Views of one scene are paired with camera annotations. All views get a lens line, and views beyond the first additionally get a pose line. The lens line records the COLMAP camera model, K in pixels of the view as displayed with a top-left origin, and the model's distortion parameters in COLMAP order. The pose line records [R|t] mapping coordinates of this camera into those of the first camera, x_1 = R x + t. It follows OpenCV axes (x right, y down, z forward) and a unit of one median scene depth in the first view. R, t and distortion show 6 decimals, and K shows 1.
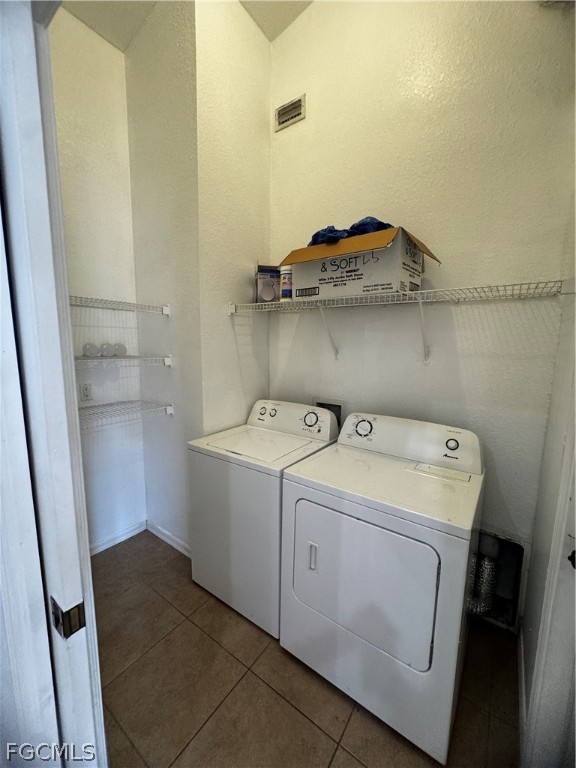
lens RADIAL K [[308.7, 0, 288.0], [0, 308.7, 384.0], [0, 0, 1]] dist [-0.003099, -0.000100]
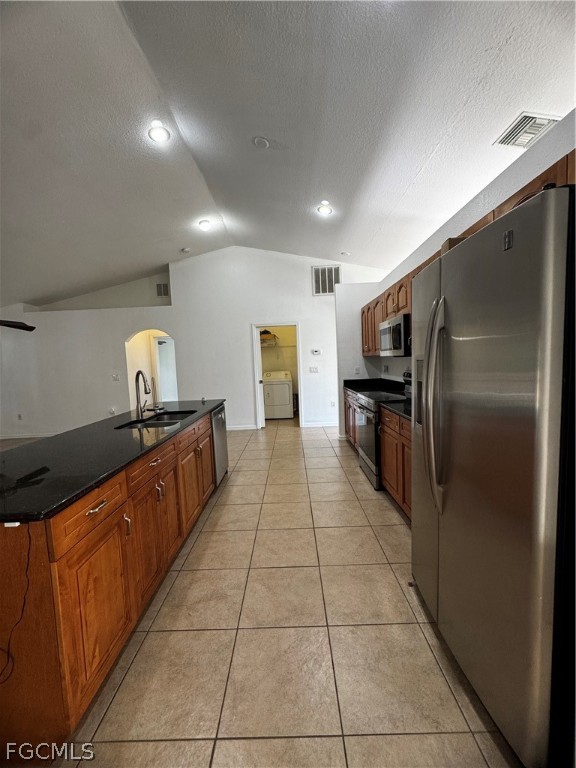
lens RADIAL K [[308.7, 0, 288.0], [0, 308.7, 384.0], [0, 0, 1]] dist [-0.003099, -0.000100]
pose [[0.814022, -0.096779, 0.572714, -2.425676], [0.131036, 0.991200, -0.018751, 0.456940], [-0.565860, 0.090310, 0.819541, -3.250746]]
